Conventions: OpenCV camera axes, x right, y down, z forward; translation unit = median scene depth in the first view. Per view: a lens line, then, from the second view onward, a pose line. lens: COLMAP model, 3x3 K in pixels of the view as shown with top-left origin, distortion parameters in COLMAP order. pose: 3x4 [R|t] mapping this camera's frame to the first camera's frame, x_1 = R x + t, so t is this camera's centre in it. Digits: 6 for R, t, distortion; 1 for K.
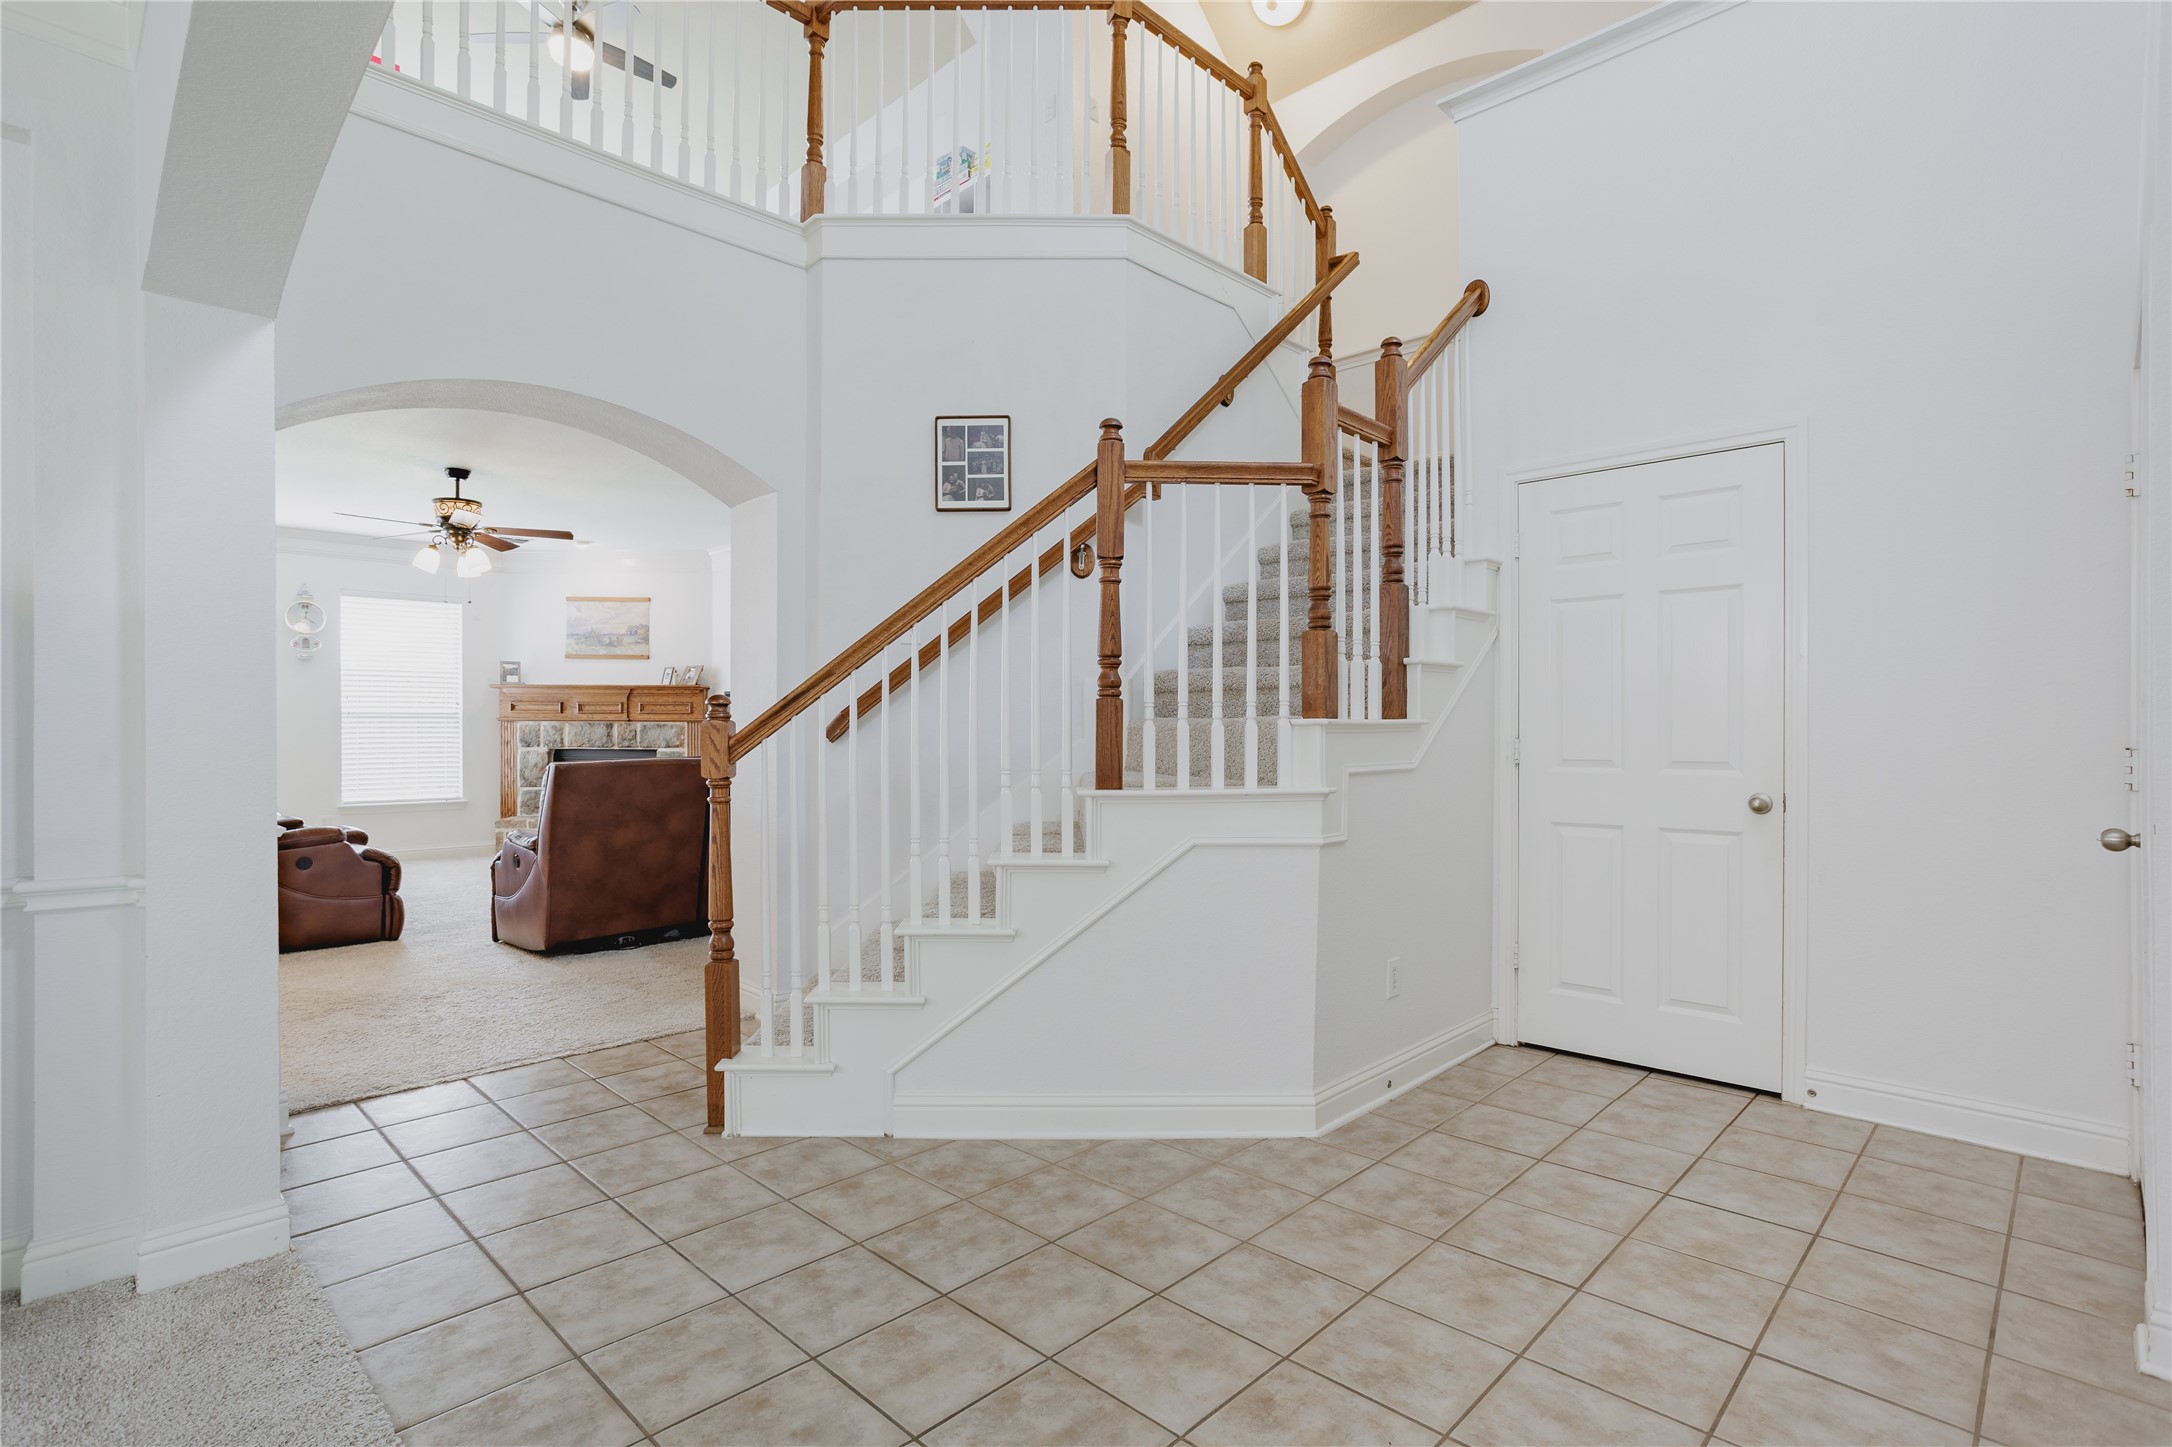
lens RADIAL K [[1076.1, 0, 1064.3], [0, 1076.1, 731.4], [0, 0, 1]] dist [-0.012864, 0.009595]
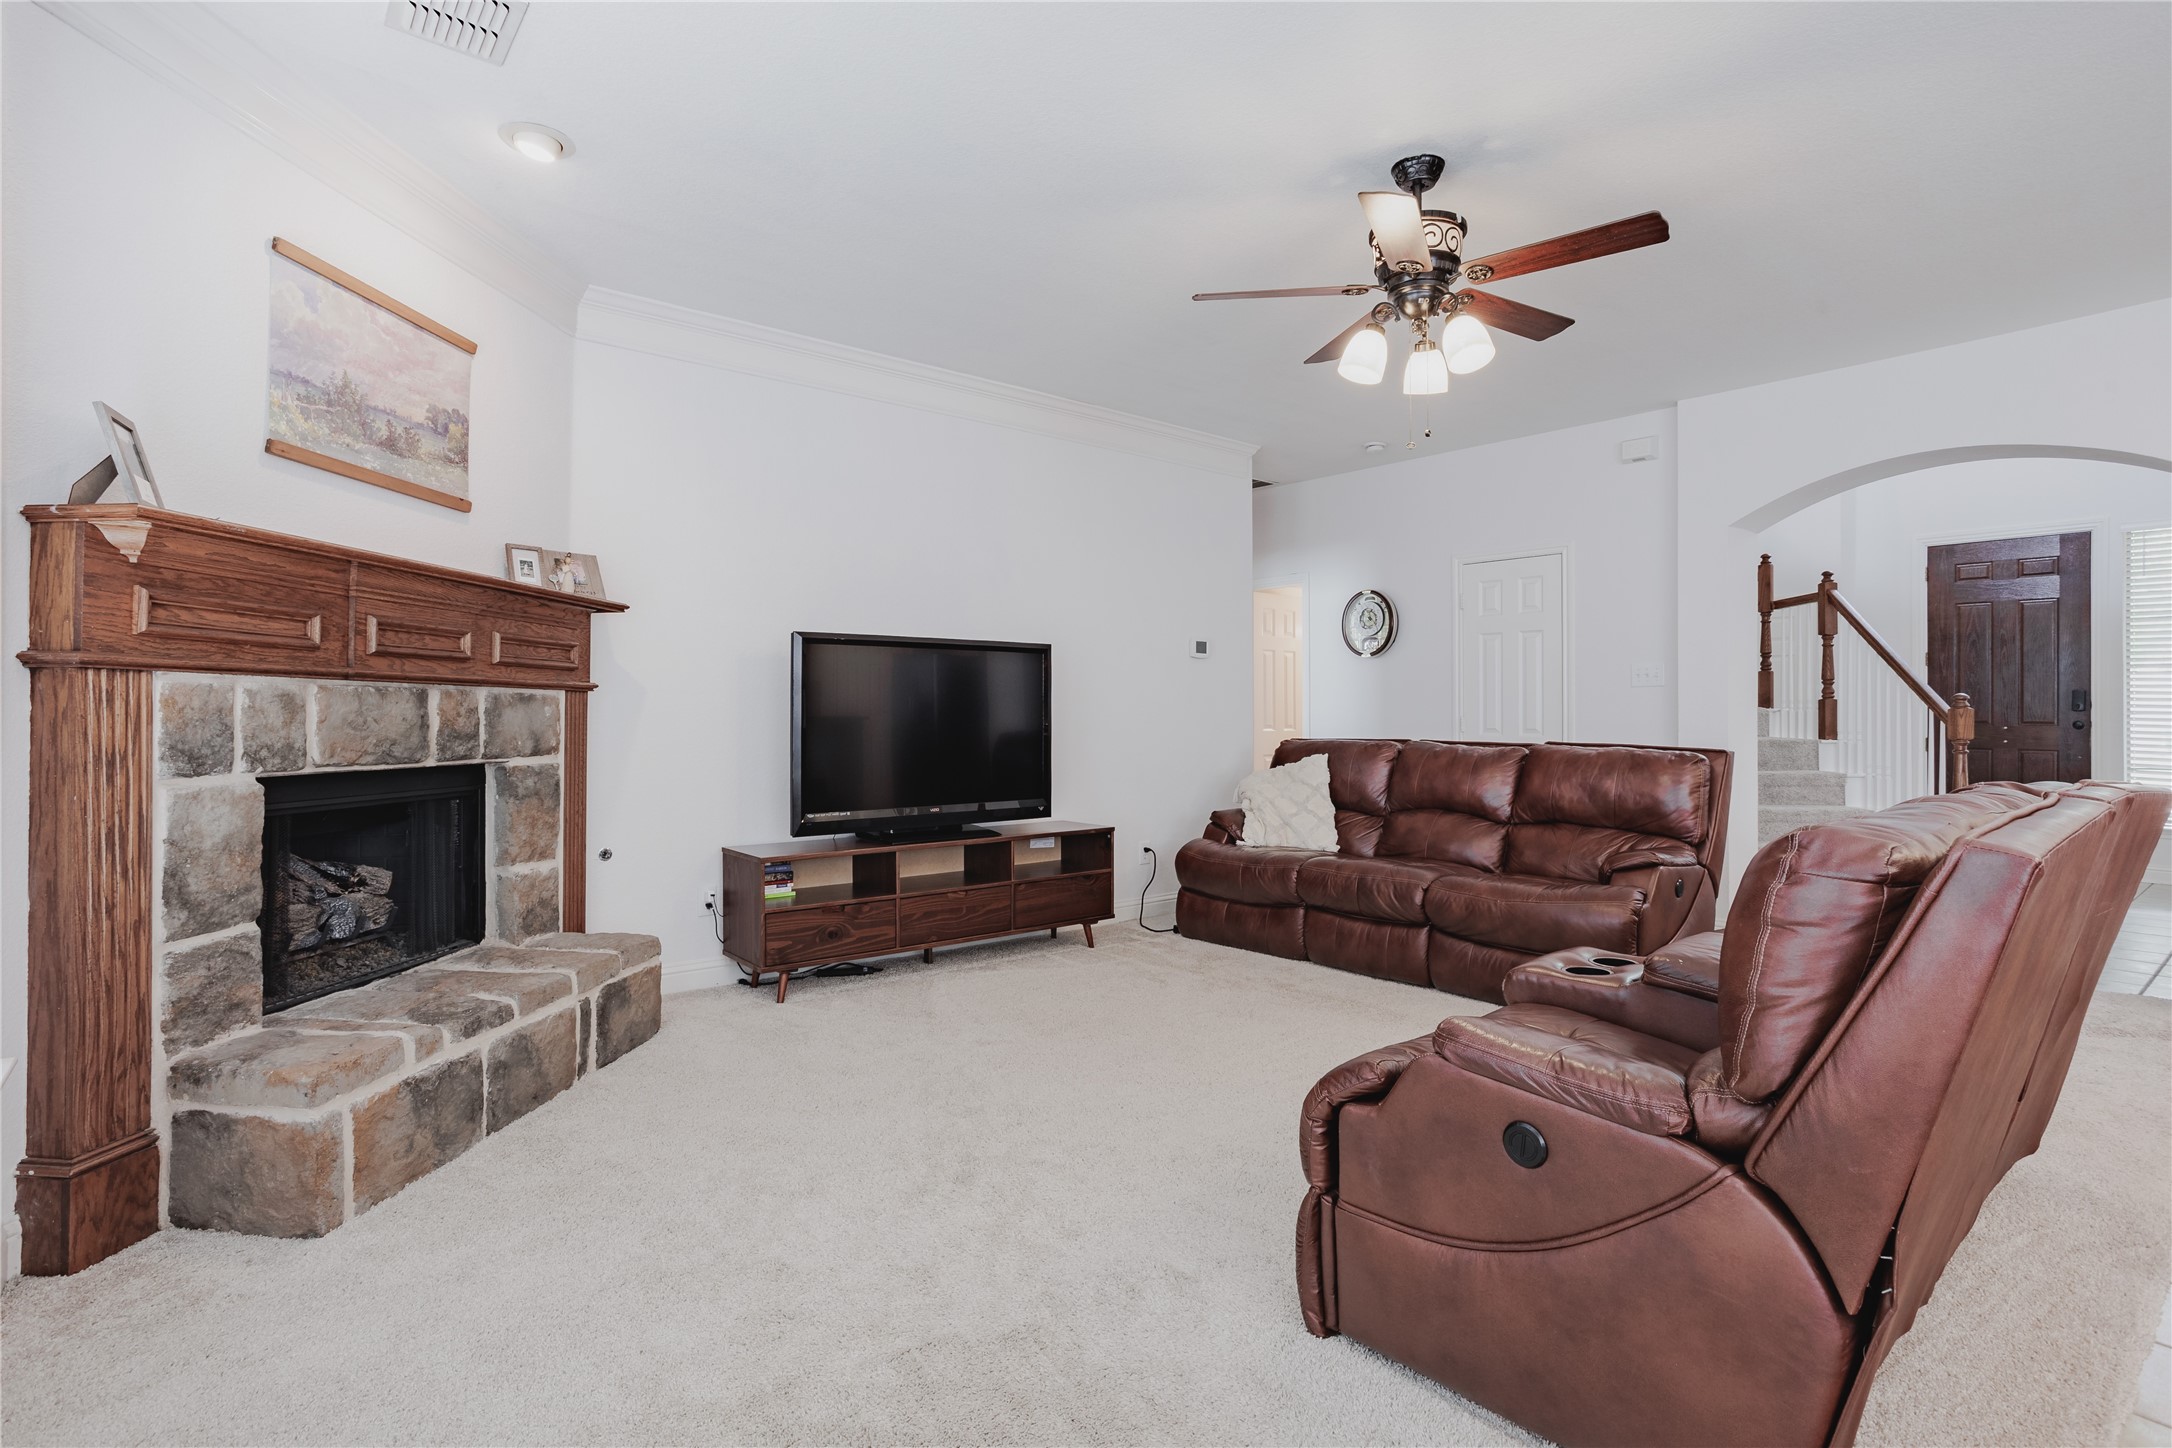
lens RADIAL K [[1076.1, 0, 1061.3], [0, 1076.1, 704.5], [0, 0, 1]] dist [-0.012864, 0.009595]
pose [[0.090681, 0.008688, 0.995842, -0.732501], [-0.000956, 0.999962, -0.008637, -0.000139], [-0.995880, -0.000168, 0.090686, 0.777034]]
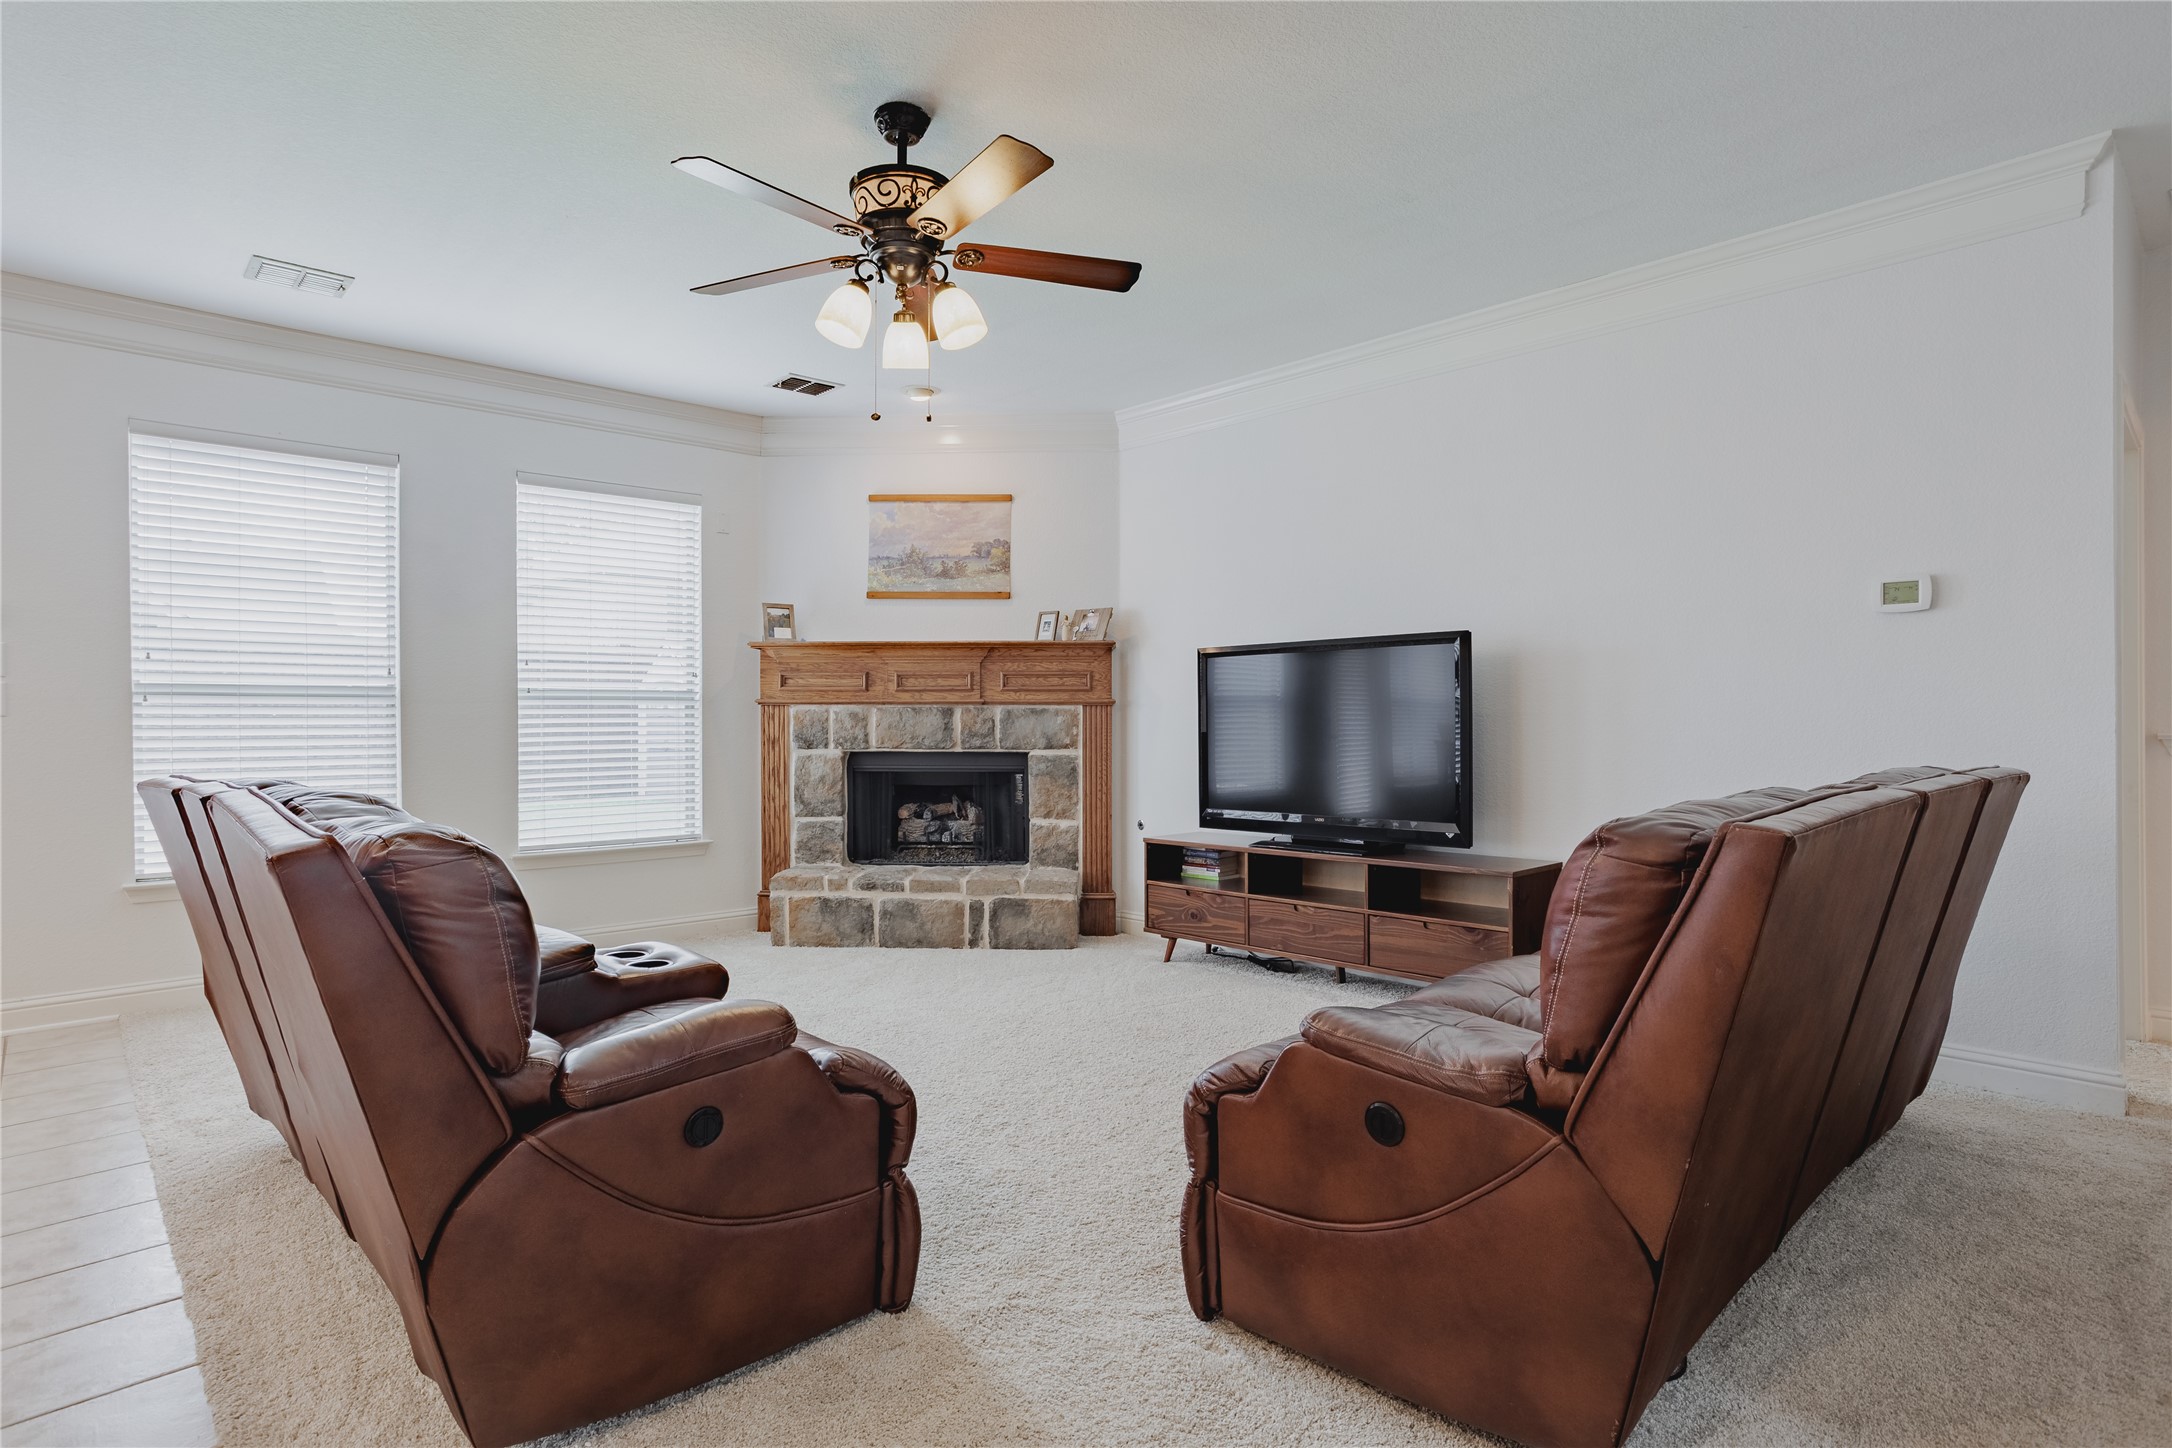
lens RADIAL K [[1136.6, 0, 1091.4], [0, 1136.6, 732.0], [0, 0, 1]] dist [-0.039972, 0.000144]
pose [[0.999738, -0.003466, -0.022647, -0.331346], [0.003476, 0.999994, 0.000423, 0.005625], [0.022646, -0.000502, 0.999743, 0.383042]]
